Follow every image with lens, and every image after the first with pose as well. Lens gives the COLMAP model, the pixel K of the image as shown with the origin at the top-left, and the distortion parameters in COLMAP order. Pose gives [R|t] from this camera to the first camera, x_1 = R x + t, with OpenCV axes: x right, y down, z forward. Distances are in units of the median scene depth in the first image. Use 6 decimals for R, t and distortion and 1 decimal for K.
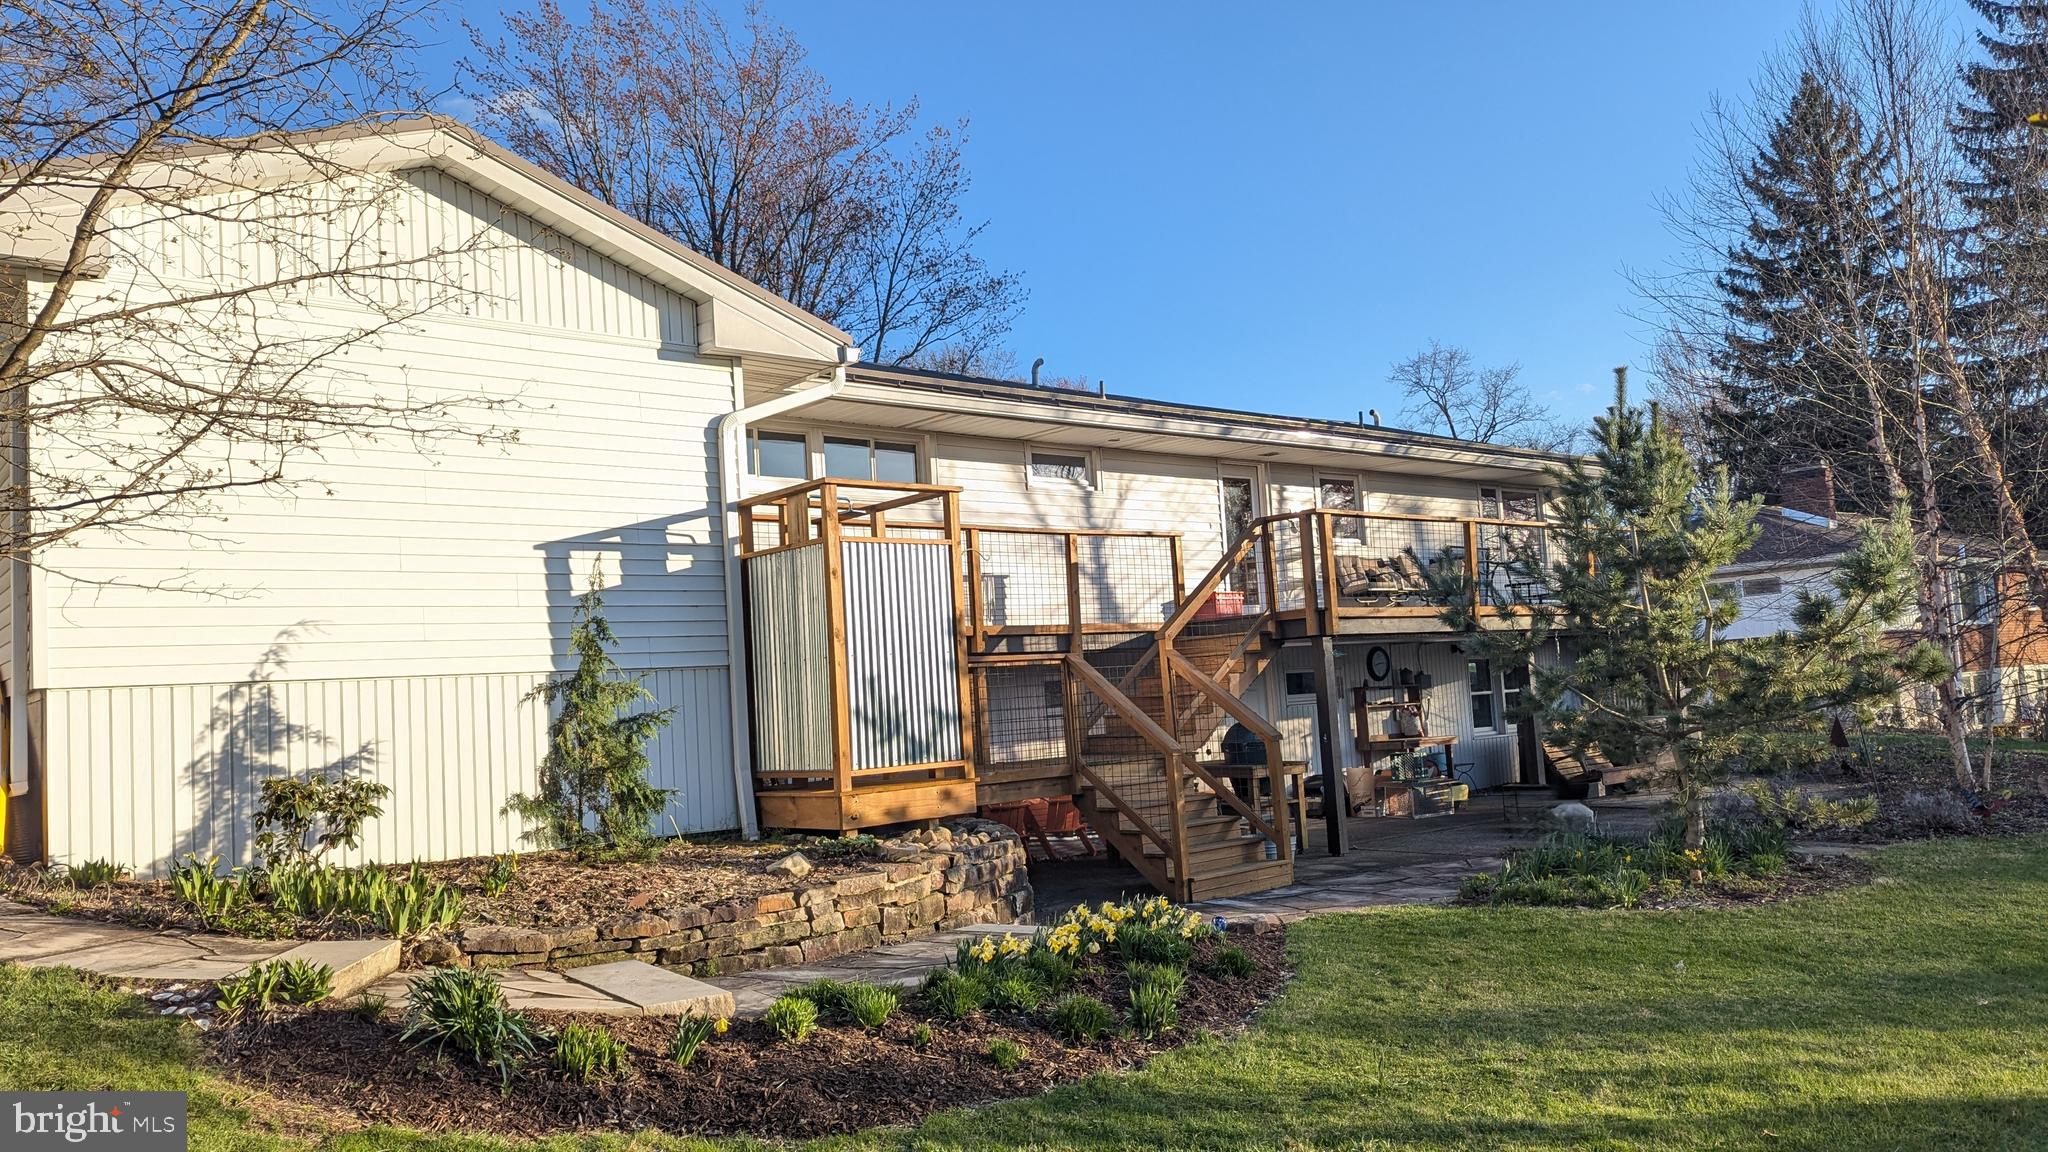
lens RADIAL K [[1433.4, 0, 1024.0], [0, 1433.4, 576.0], [0, 0, 1]] dist [0.078748, -0.079527]
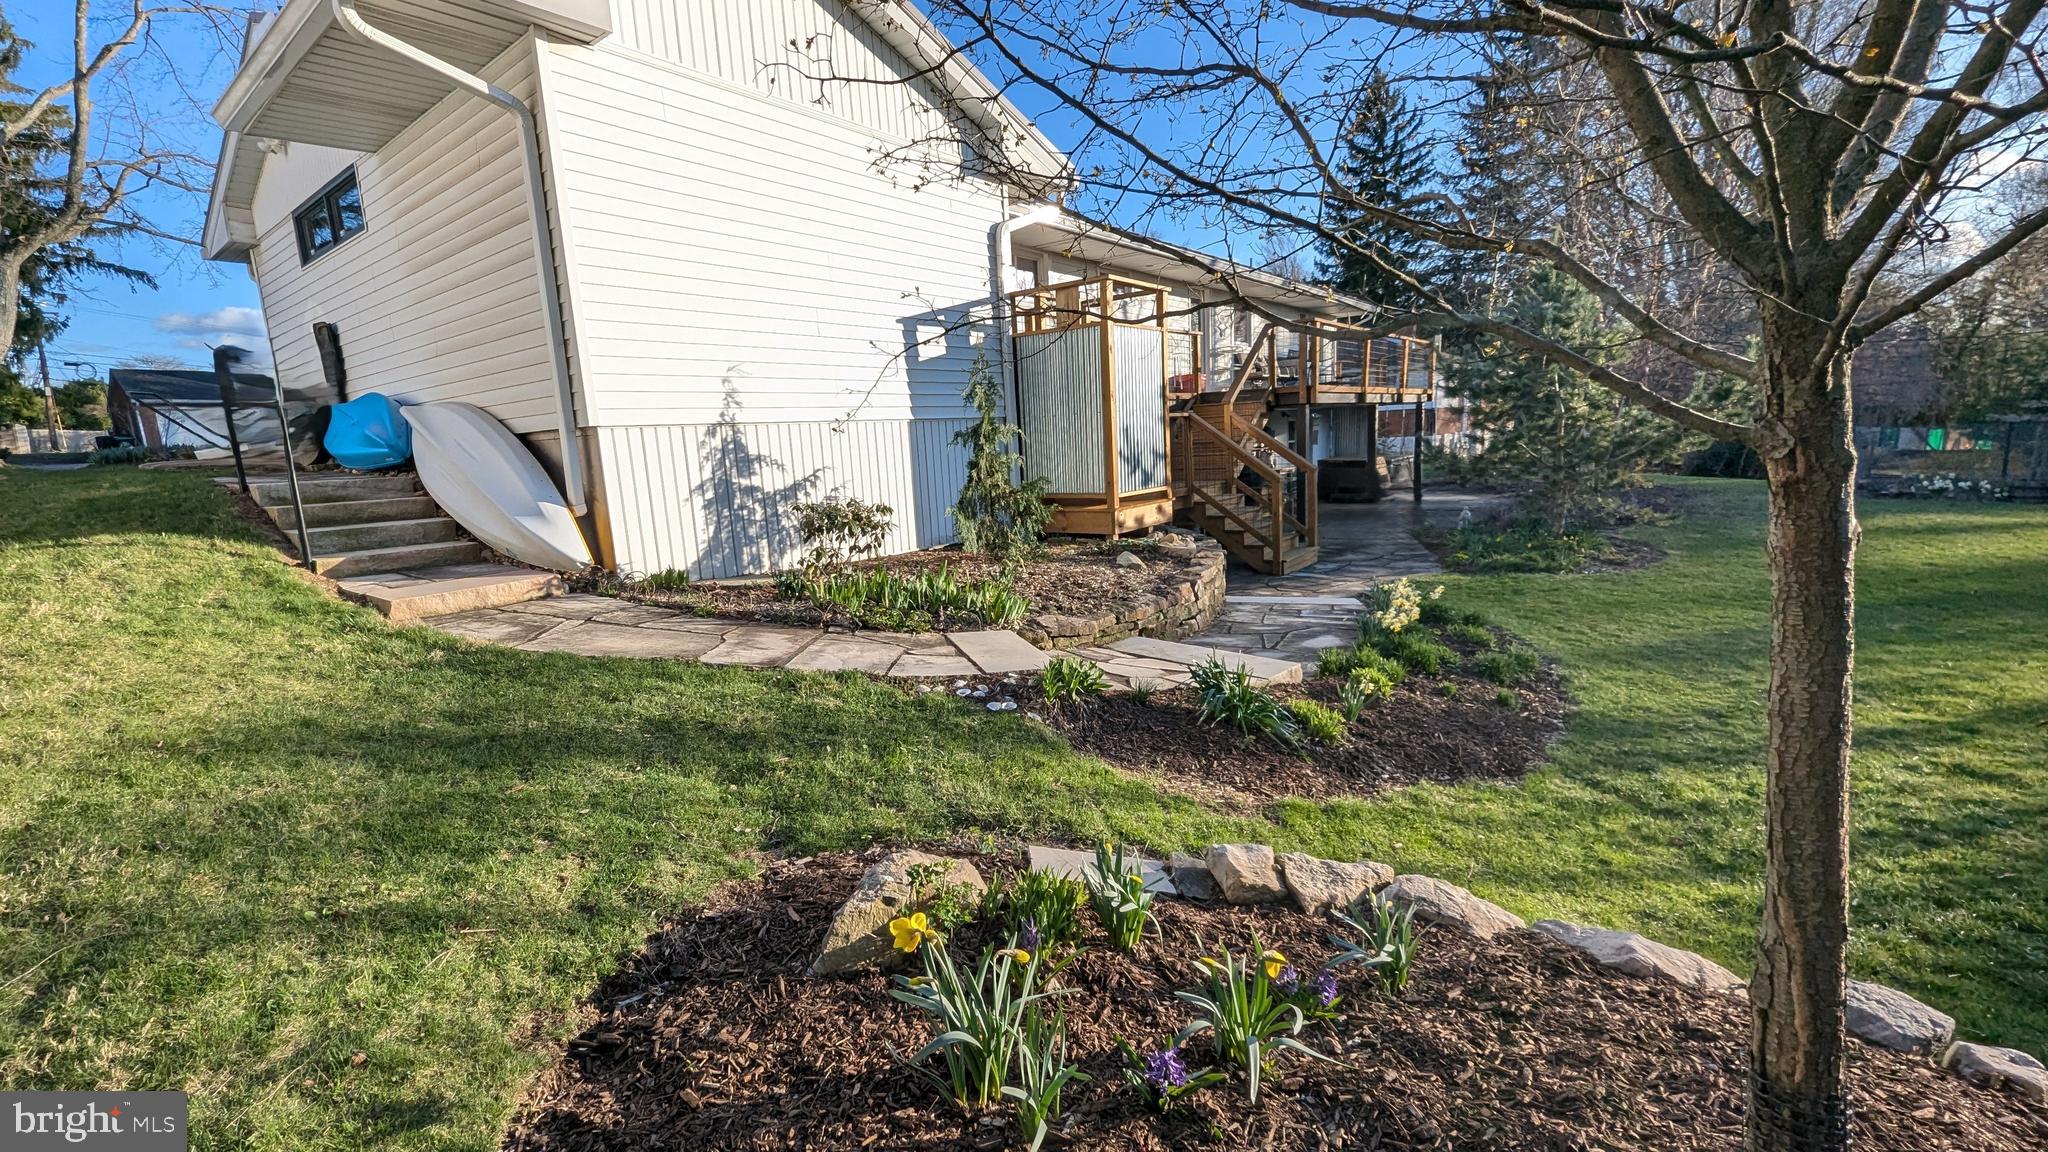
lens RADIAL K [[846.4, 0, 1025.1], [0, 846.4, 540.8], [0, 0, 1]] dist [0.025230, -0.000026]
pose [[0.978922, -0.015848, 0.203618, -0.411474], [-0.023866, 0.981277, 0.191118, 0.027548], [-0.202835, -0.191949, 0.960215, 0.233804]]
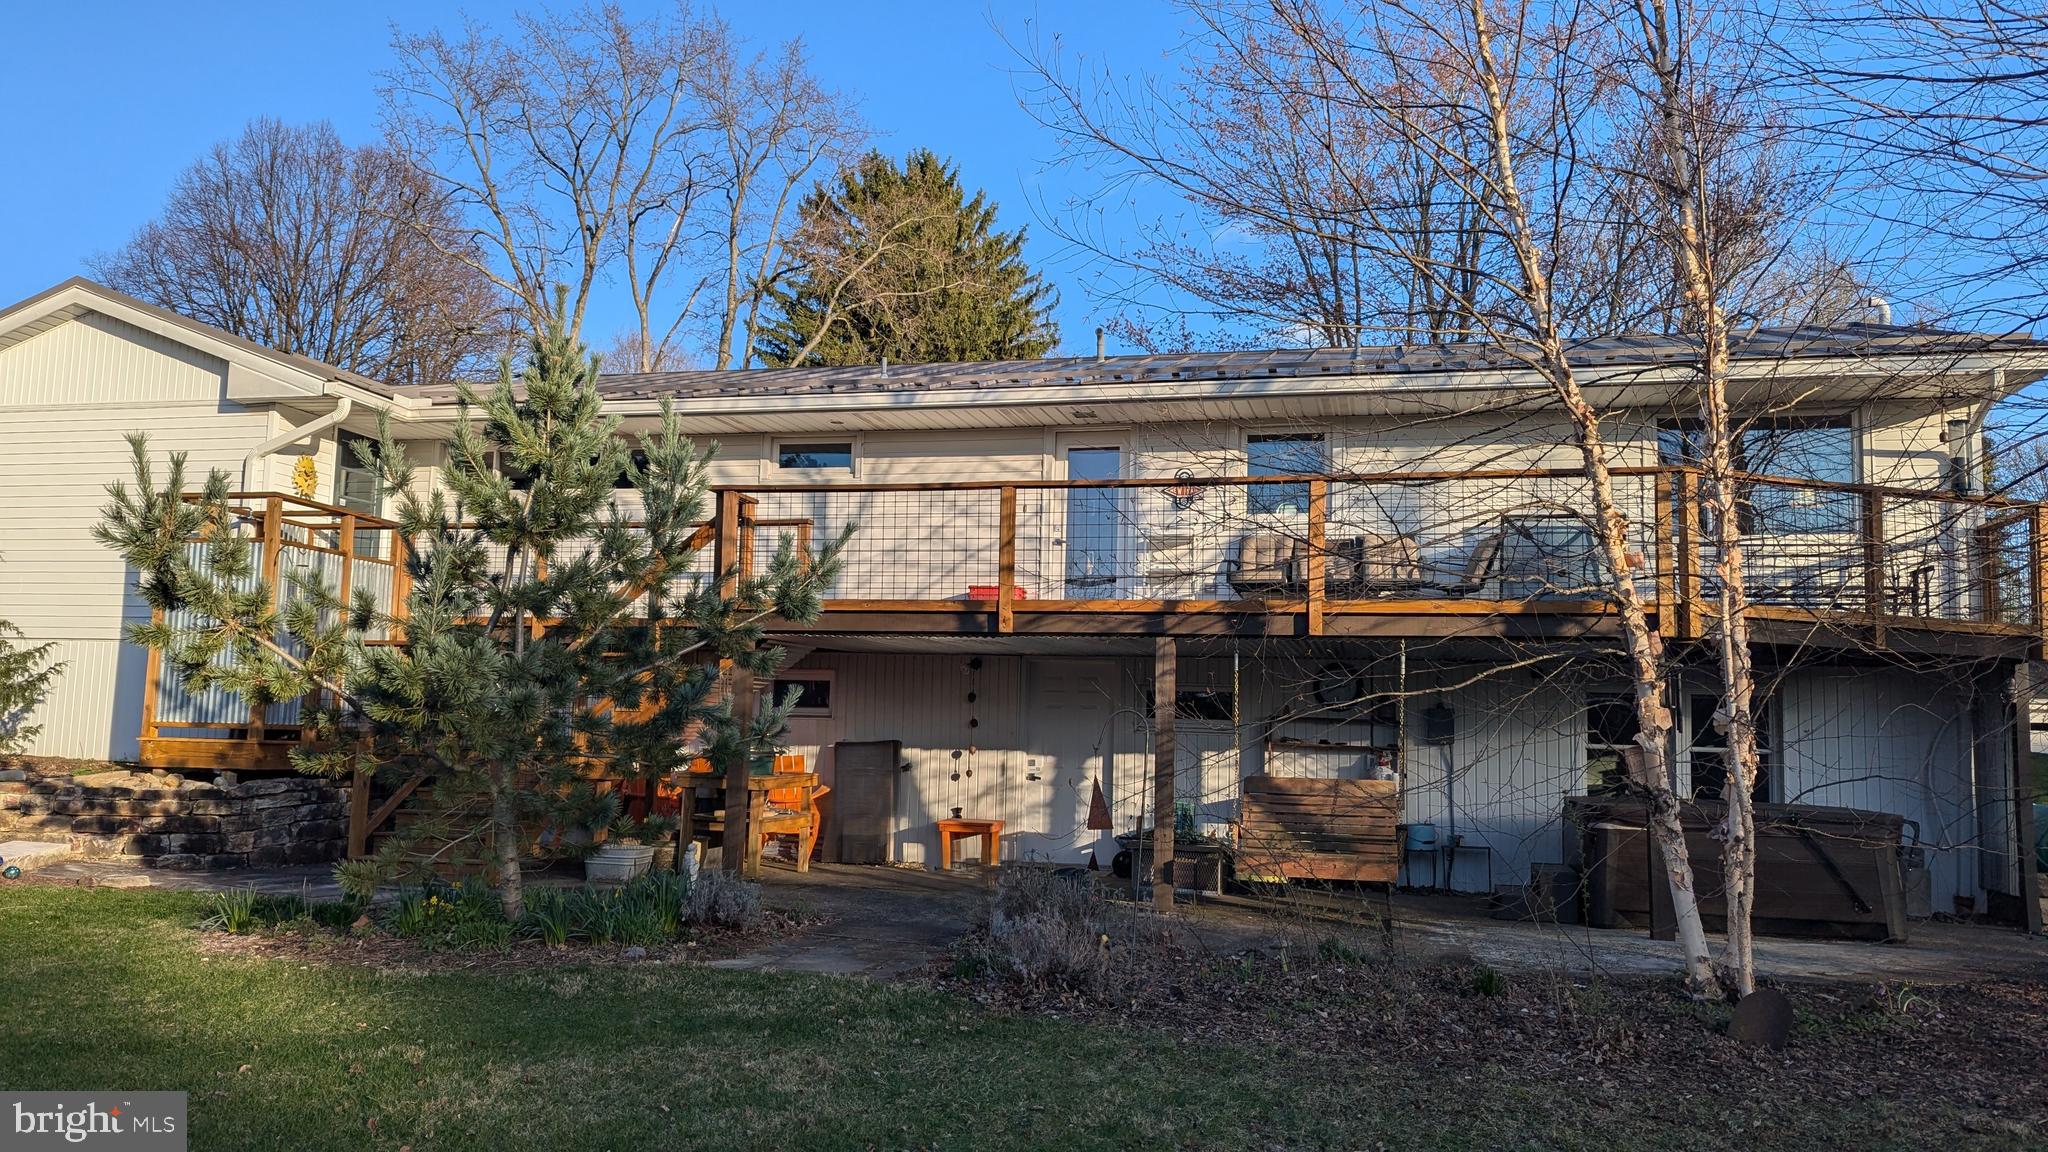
lens RADIAL K [[1433.4, 0, 1024.0], [0, 1433.4, 576.0], [0, 0, 1]] dist [0.078748, -0.079527]
pose [[0.604464, -0.023049, -0.796299, 1.452692], [0.010524, 0.999725, -0.020949, 0.039463], [0.796563, 0.004283, 0.604541, 0.905326]]
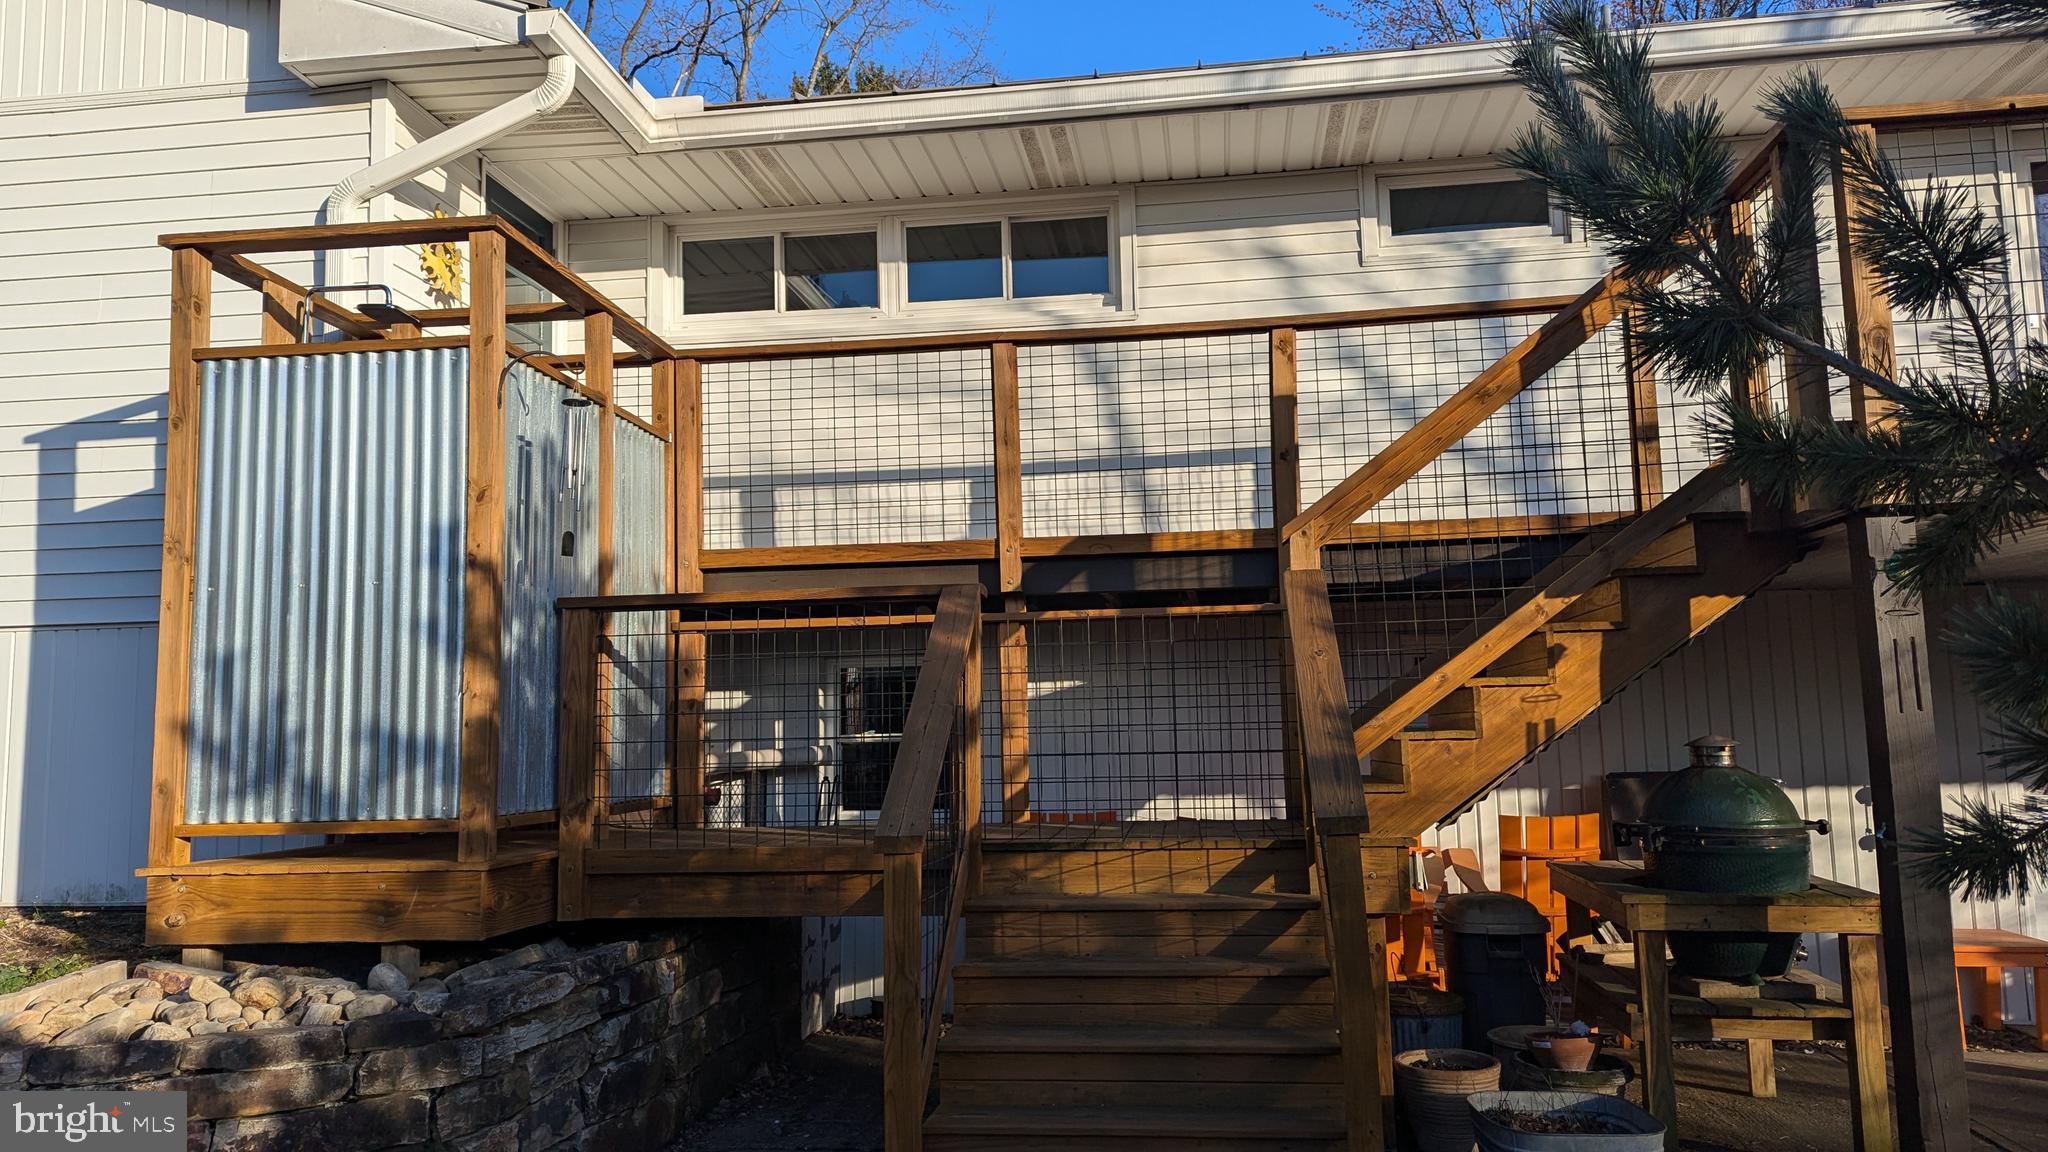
lens RADIAL K [[1433.4, 0, 1024.0], [0, 1433.4, 576.0], [0, 0, 1]] dist [0.078748, -0.079527]
pose [[0.679554, -0.043908, -0.732310, 0.430147], [0.052356, 0.998565, -0.011289, 0.071672], [0.731755, -0.030669, 0.680878, 0.951528]]
